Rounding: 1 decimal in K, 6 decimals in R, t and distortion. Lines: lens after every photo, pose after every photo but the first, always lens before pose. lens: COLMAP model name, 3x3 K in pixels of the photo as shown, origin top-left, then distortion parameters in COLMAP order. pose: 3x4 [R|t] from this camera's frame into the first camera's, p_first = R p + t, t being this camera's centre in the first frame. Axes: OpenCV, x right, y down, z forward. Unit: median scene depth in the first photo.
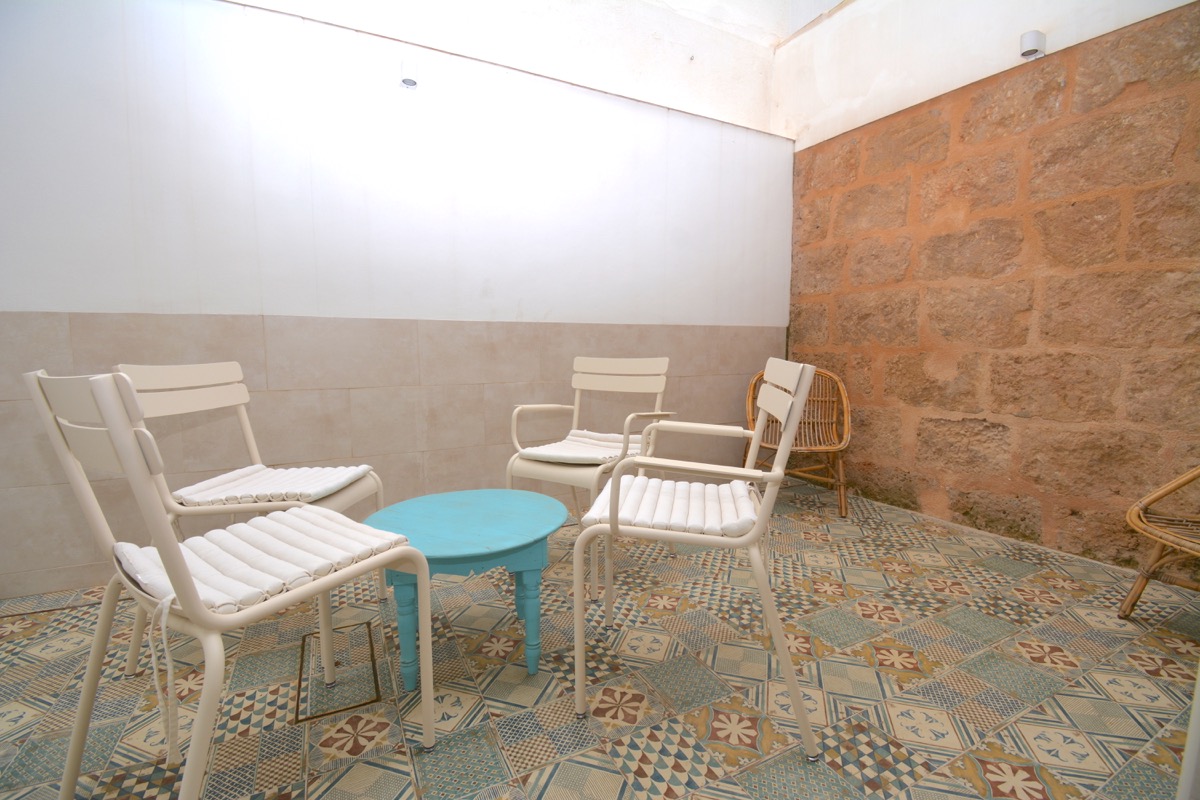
lens RADIAL K [[522.3, 0, 594.2], [0, 522.3, 397.6], [0, 0, 1]] dist [0.013507, -0.019780]
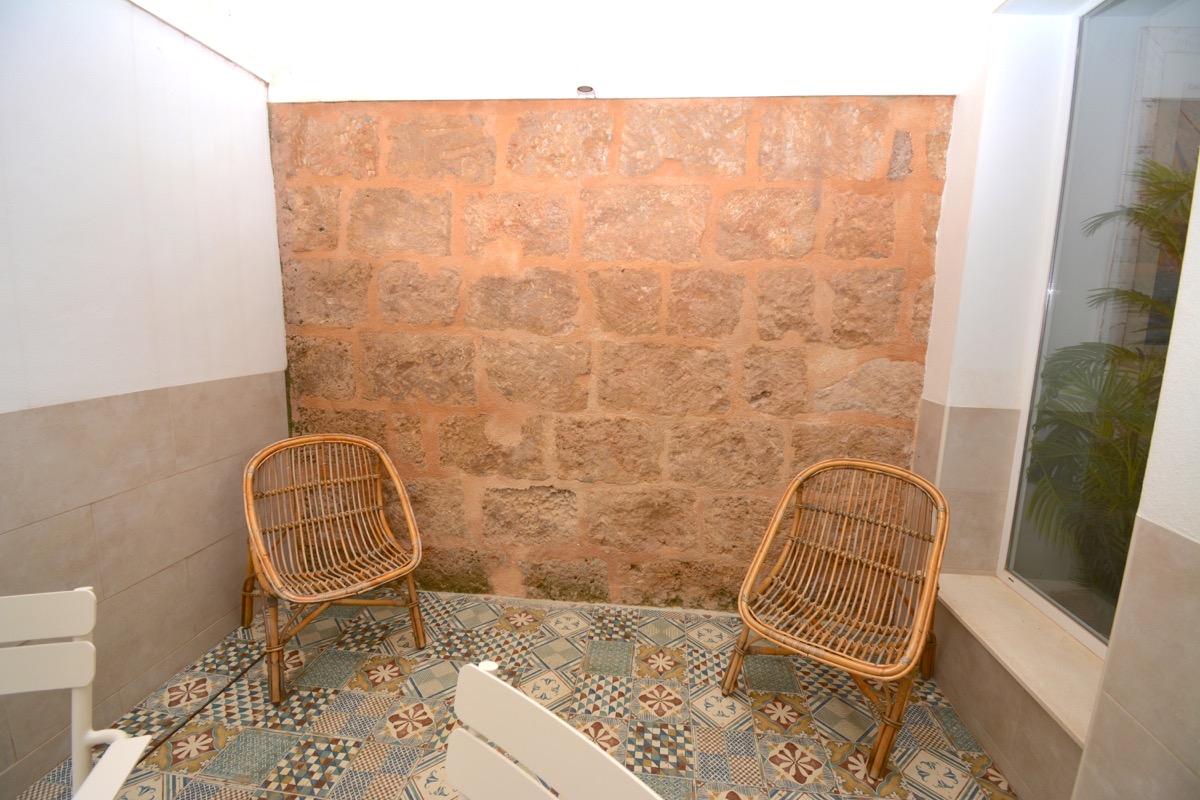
lens RADIAL K [[522.3, 0, 600.4], [0, 522.3, 399.9], [0, 0, 1]] dist [0.013507, -0.019780]
pose [[0.548136, -0.118058, 0.828015, 0.046564], [0.062157, 0.993000, 0.100435, -0.205015], [-0.834077, -0.003585, 0.551637, 0.433668]]
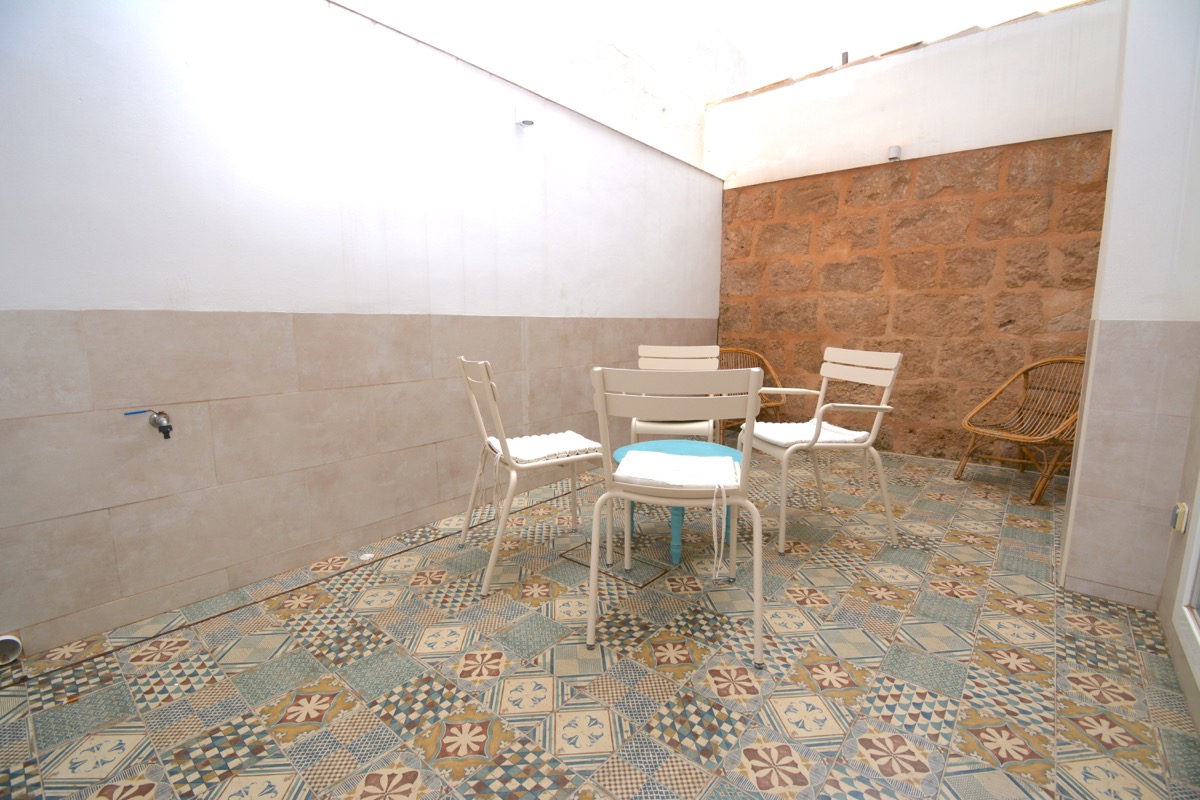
lens RADIAL K [[522.3, 0, 594.9], [0, 522.3, 396.3], [0, 0, 1]] dist [0.013507, -0.019780]
pose [[0.923150, -0.051577, 0.380964, -0.656055], [0.036394, 0.998234, 0.046958, -0.014910], [-0.382713, -0.029484, 0.923397, -0.192311]]
